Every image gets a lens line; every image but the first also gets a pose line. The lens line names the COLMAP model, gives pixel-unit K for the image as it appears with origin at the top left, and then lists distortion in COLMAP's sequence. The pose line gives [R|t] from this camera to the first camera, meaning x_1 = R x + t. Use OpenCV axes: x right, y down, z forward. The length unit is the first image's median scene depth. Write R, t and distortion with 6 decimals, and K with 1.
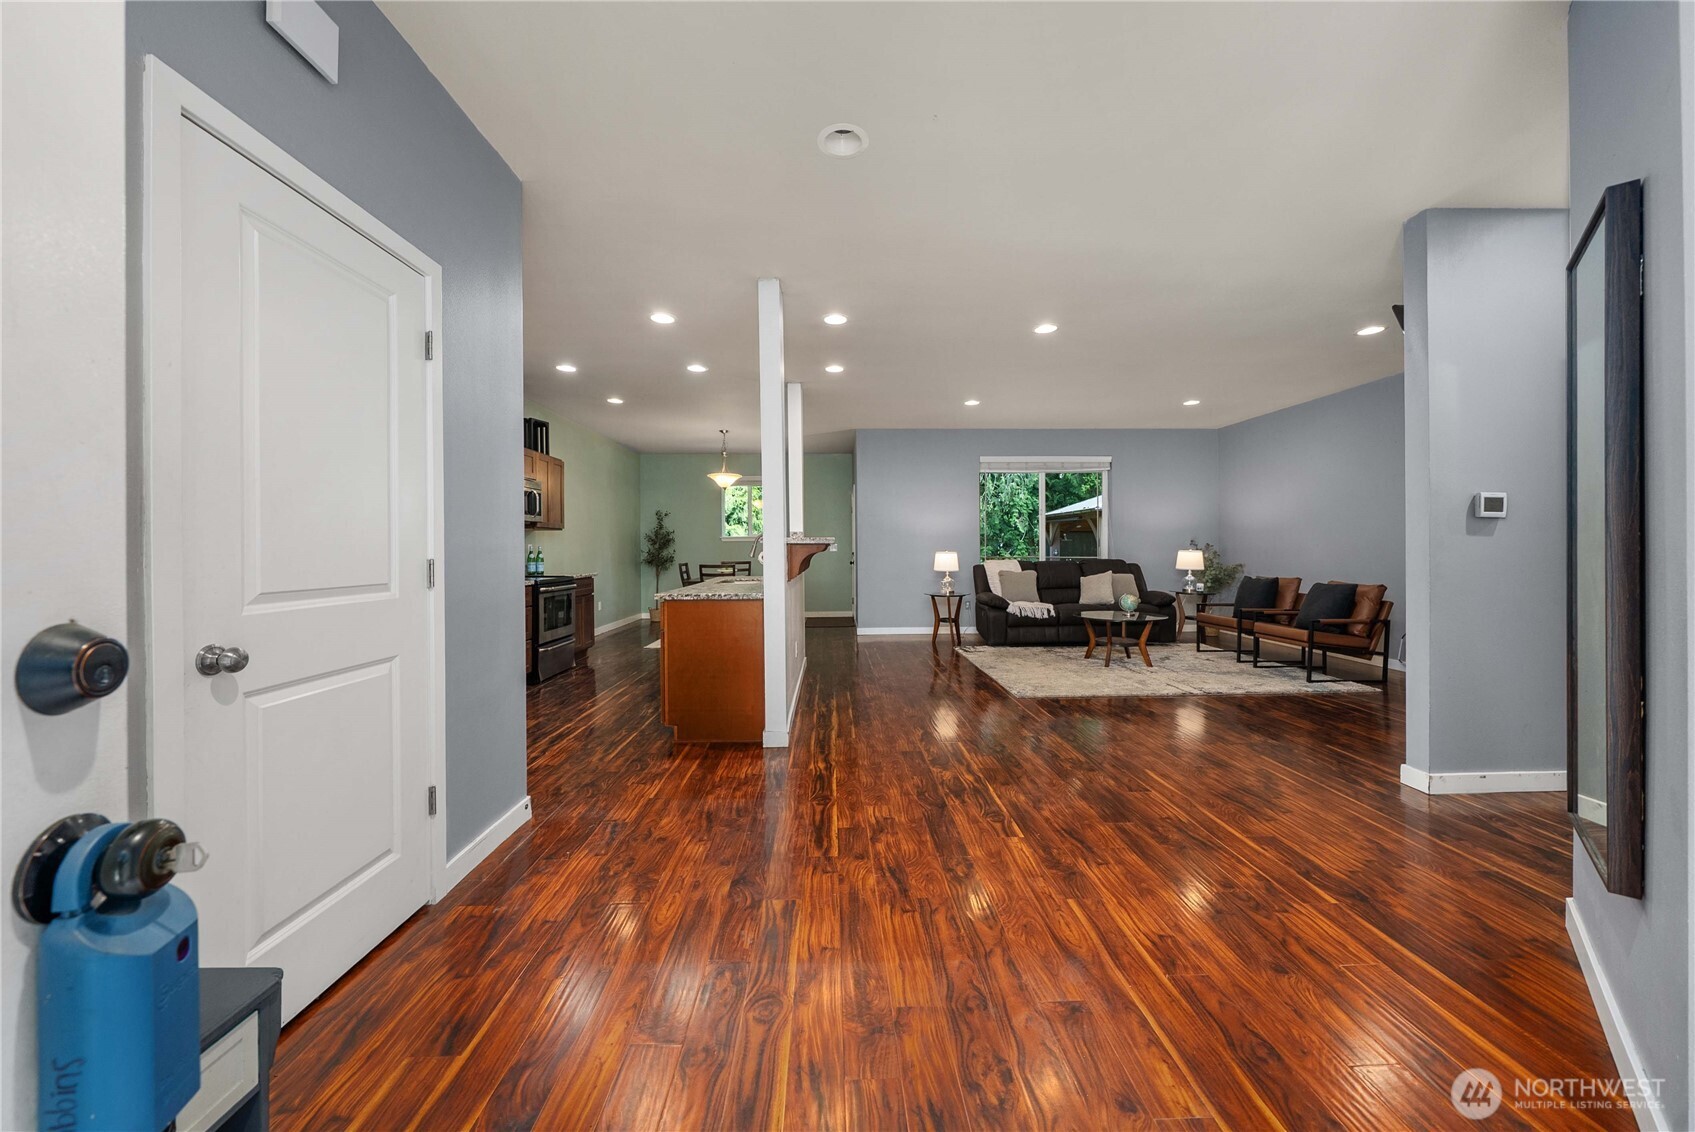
lens RADIAL K [[611.9, 0, 847.4], [0, 611.9, 552.6], [0, 0, 1]] dist [-0.010106, 0.000015]
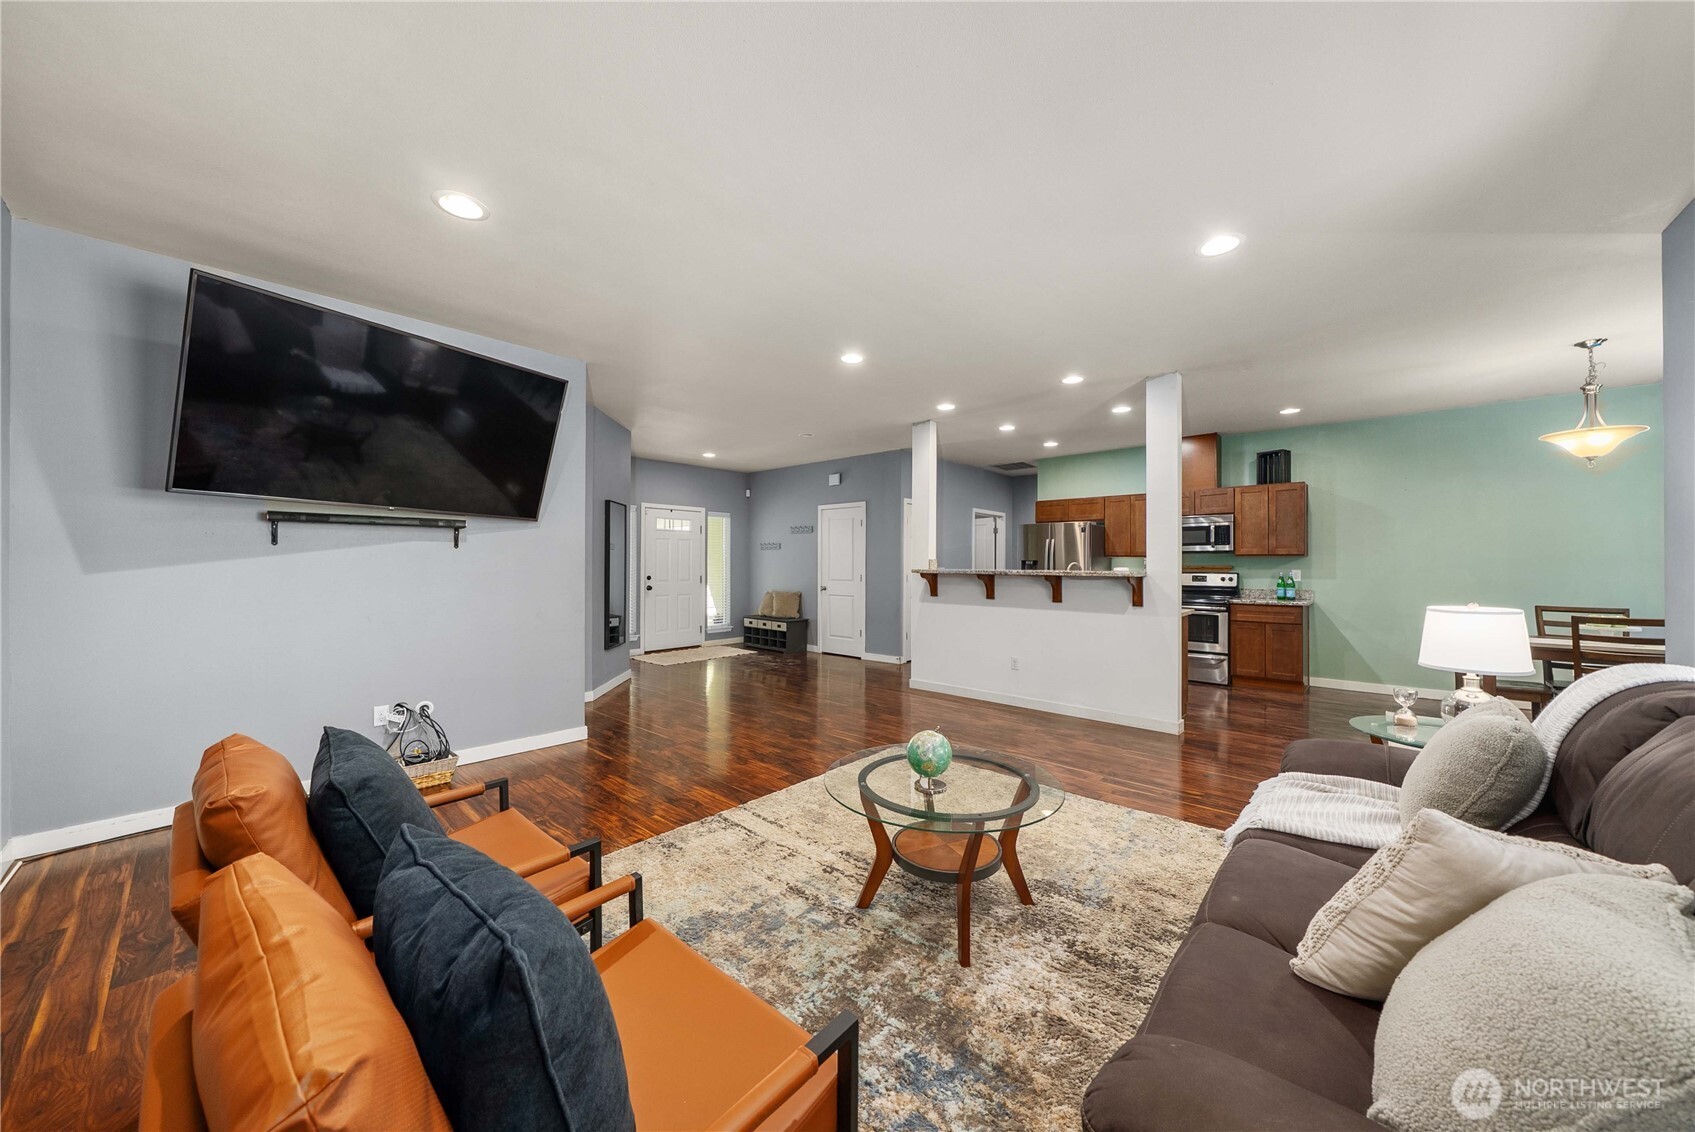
lens RADIAL K [[577.6, 0, 856.2], [0, 577.6, 562.8], [0, 0, 1]] dist [0.000479, 0.000065]
pose [[-0.674094, 0.002841, -0.738640, 0.592725], [-0.004147, 0.999962, 0.007631, -0.026063], [0.738634, 0.008207, -0.674057, 0.962971]]
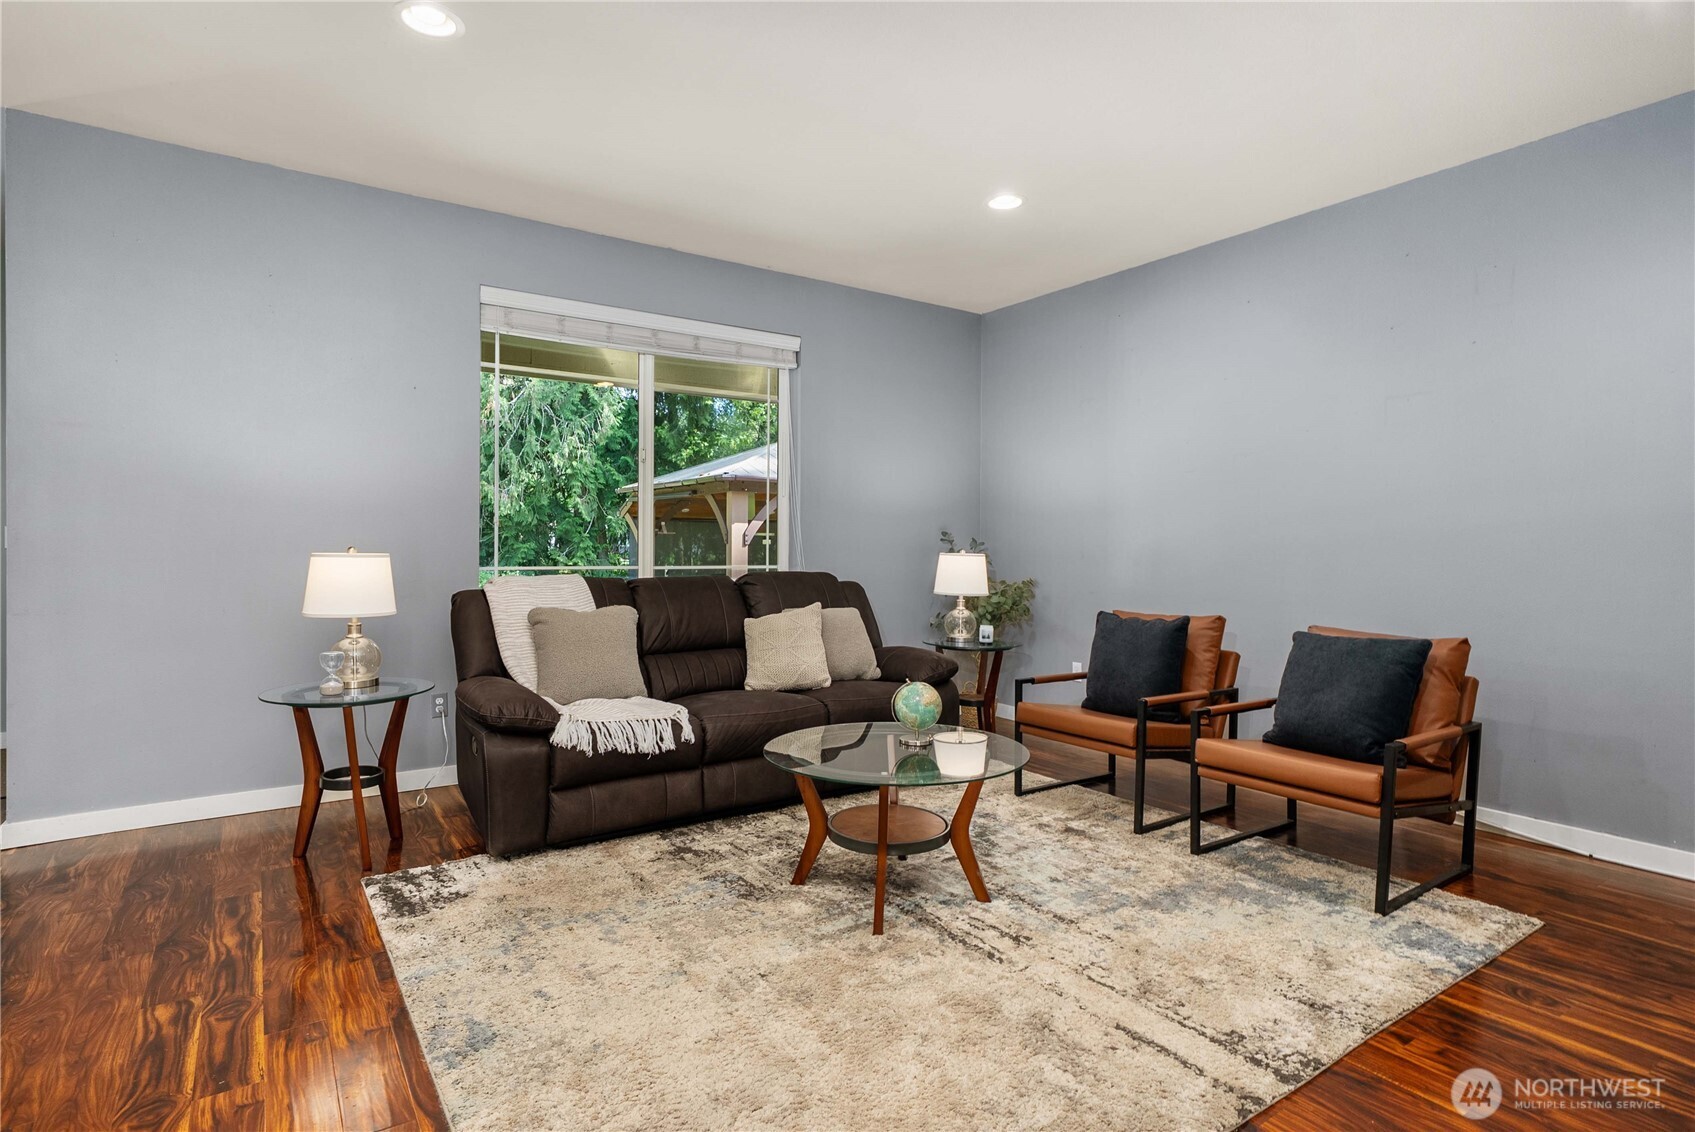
lens RADIAL K [[862.6, 0, 843.1], [0, 862.6, 553.3], [0, 0, 1]] dist [0.000404, -0.002323]
pose [[0.842256, 0.005860, 0.539046, 0.136148], [-0.005543, 0.999982, -0.002210, -0.001722], [-0.539049, -0.001126, 0.842273, 0.502065]]
